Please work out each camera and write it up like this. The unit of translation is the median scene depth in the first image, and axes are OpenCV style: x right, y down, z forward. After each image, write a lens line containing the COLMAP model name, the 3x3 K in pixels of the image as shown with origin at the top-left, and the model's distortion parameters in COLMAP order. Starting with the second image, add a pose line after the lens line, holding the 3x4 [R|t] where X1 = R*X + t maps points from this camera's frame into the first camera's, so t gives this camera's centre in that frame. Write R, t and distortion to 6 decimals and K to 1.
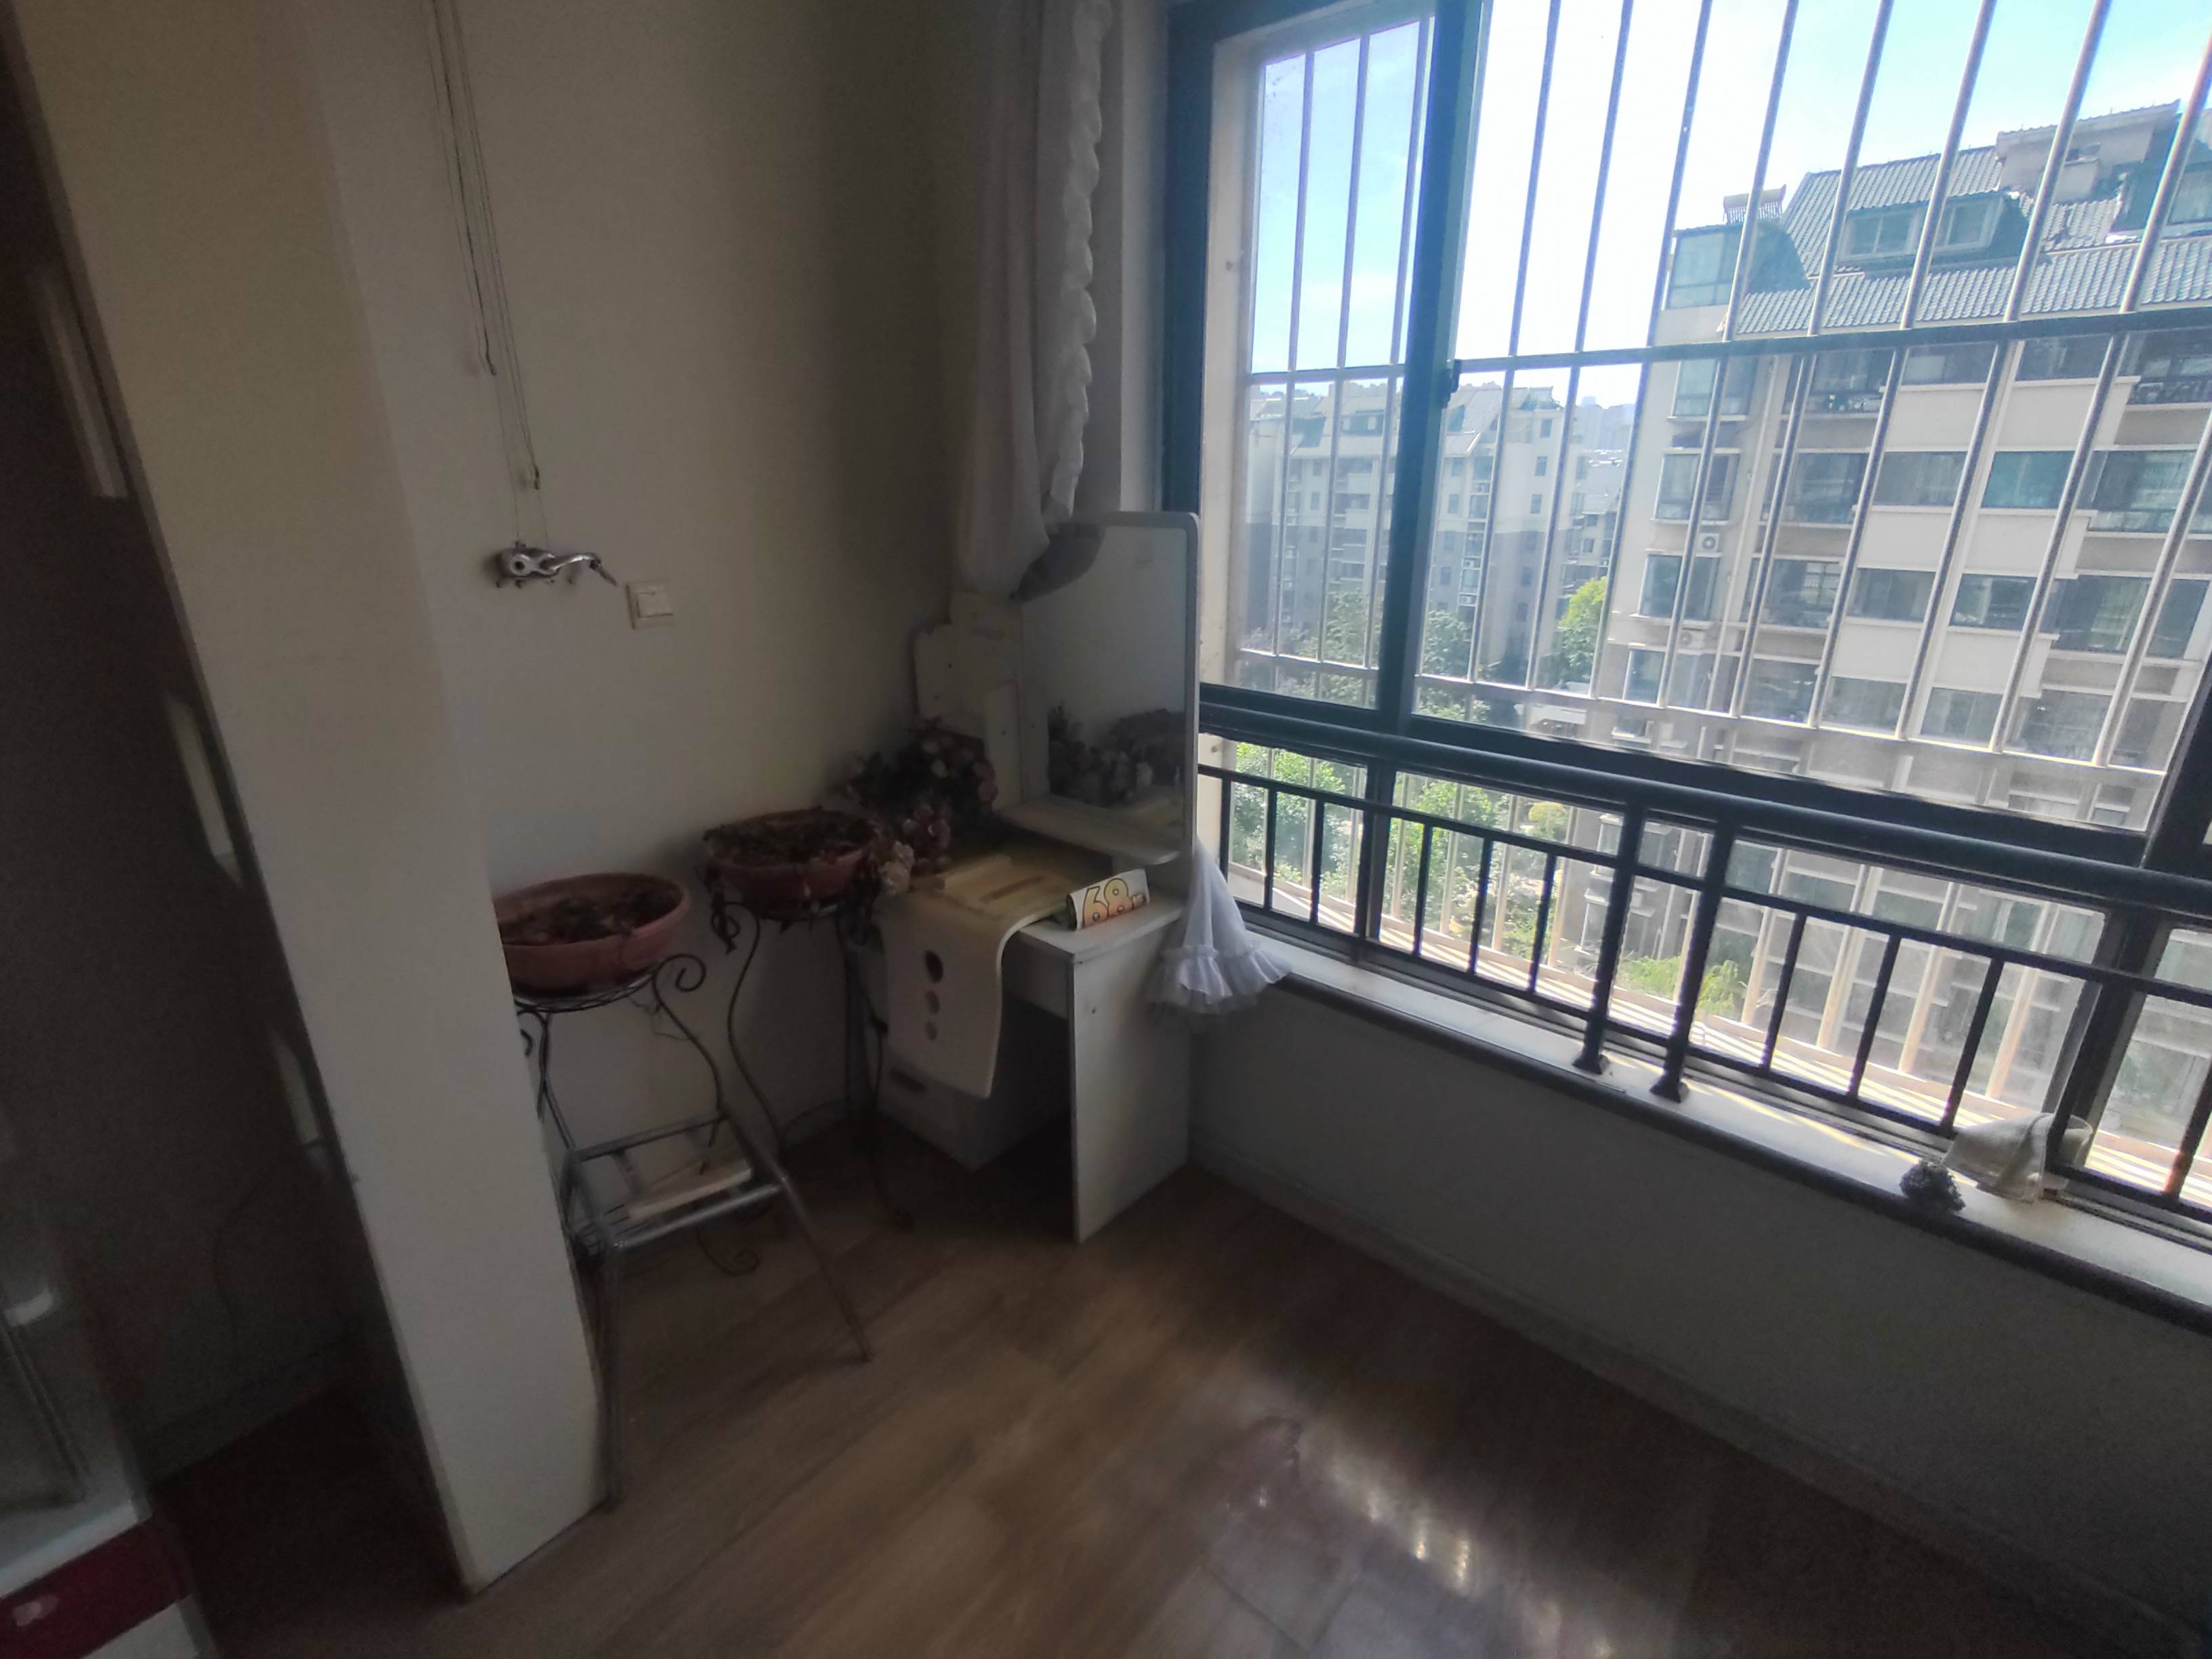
lens RADIAL K [[1015.7, 0, 1098.5], [0, 1015.7, 841.1], [0, 0, 1]] dist [-0.000263, 0.001866]
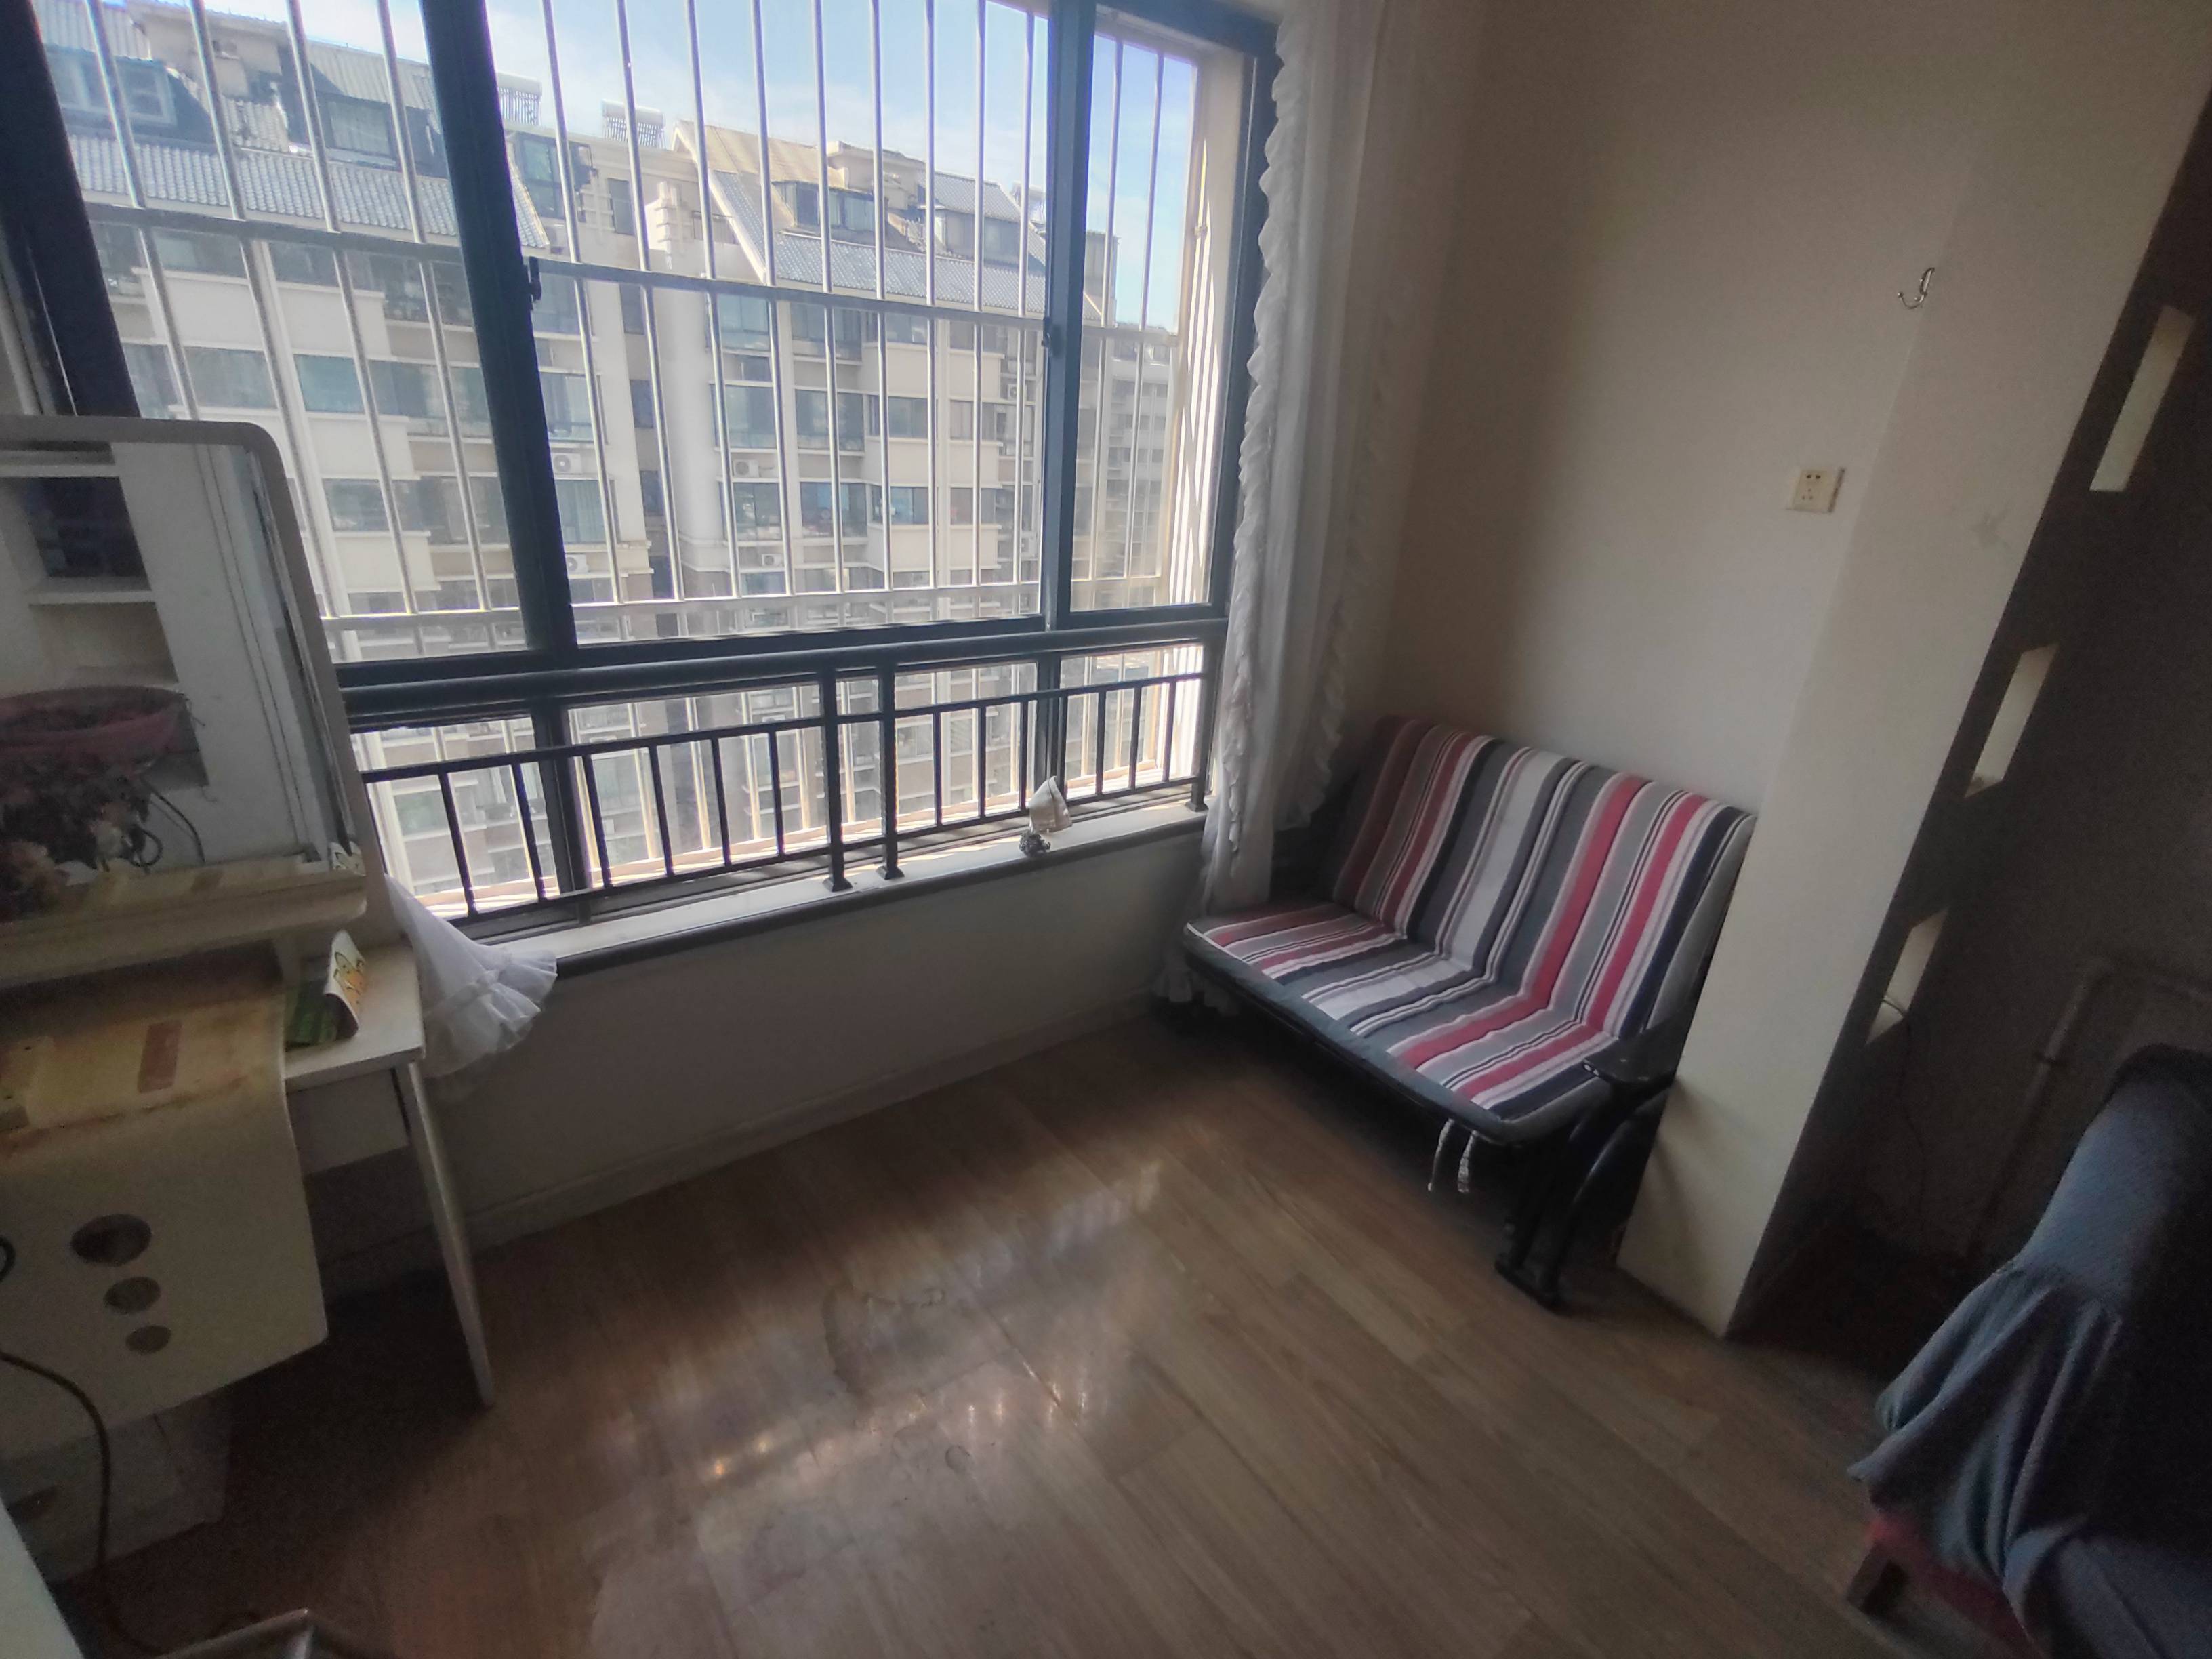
lens RADIAL K [[1015.7, 0, 1098.5], [0, 1015.7, 841.1], [0, 0, 1]] dist [-0.000263, 0.001866]
pose [[0.250064, -0.389031, 0.886636, -0.546280], [0.267892, 0.907780, 0.322753, -0.153066], [-0.930431, 0.156813, 0.331222, 0.301013]]
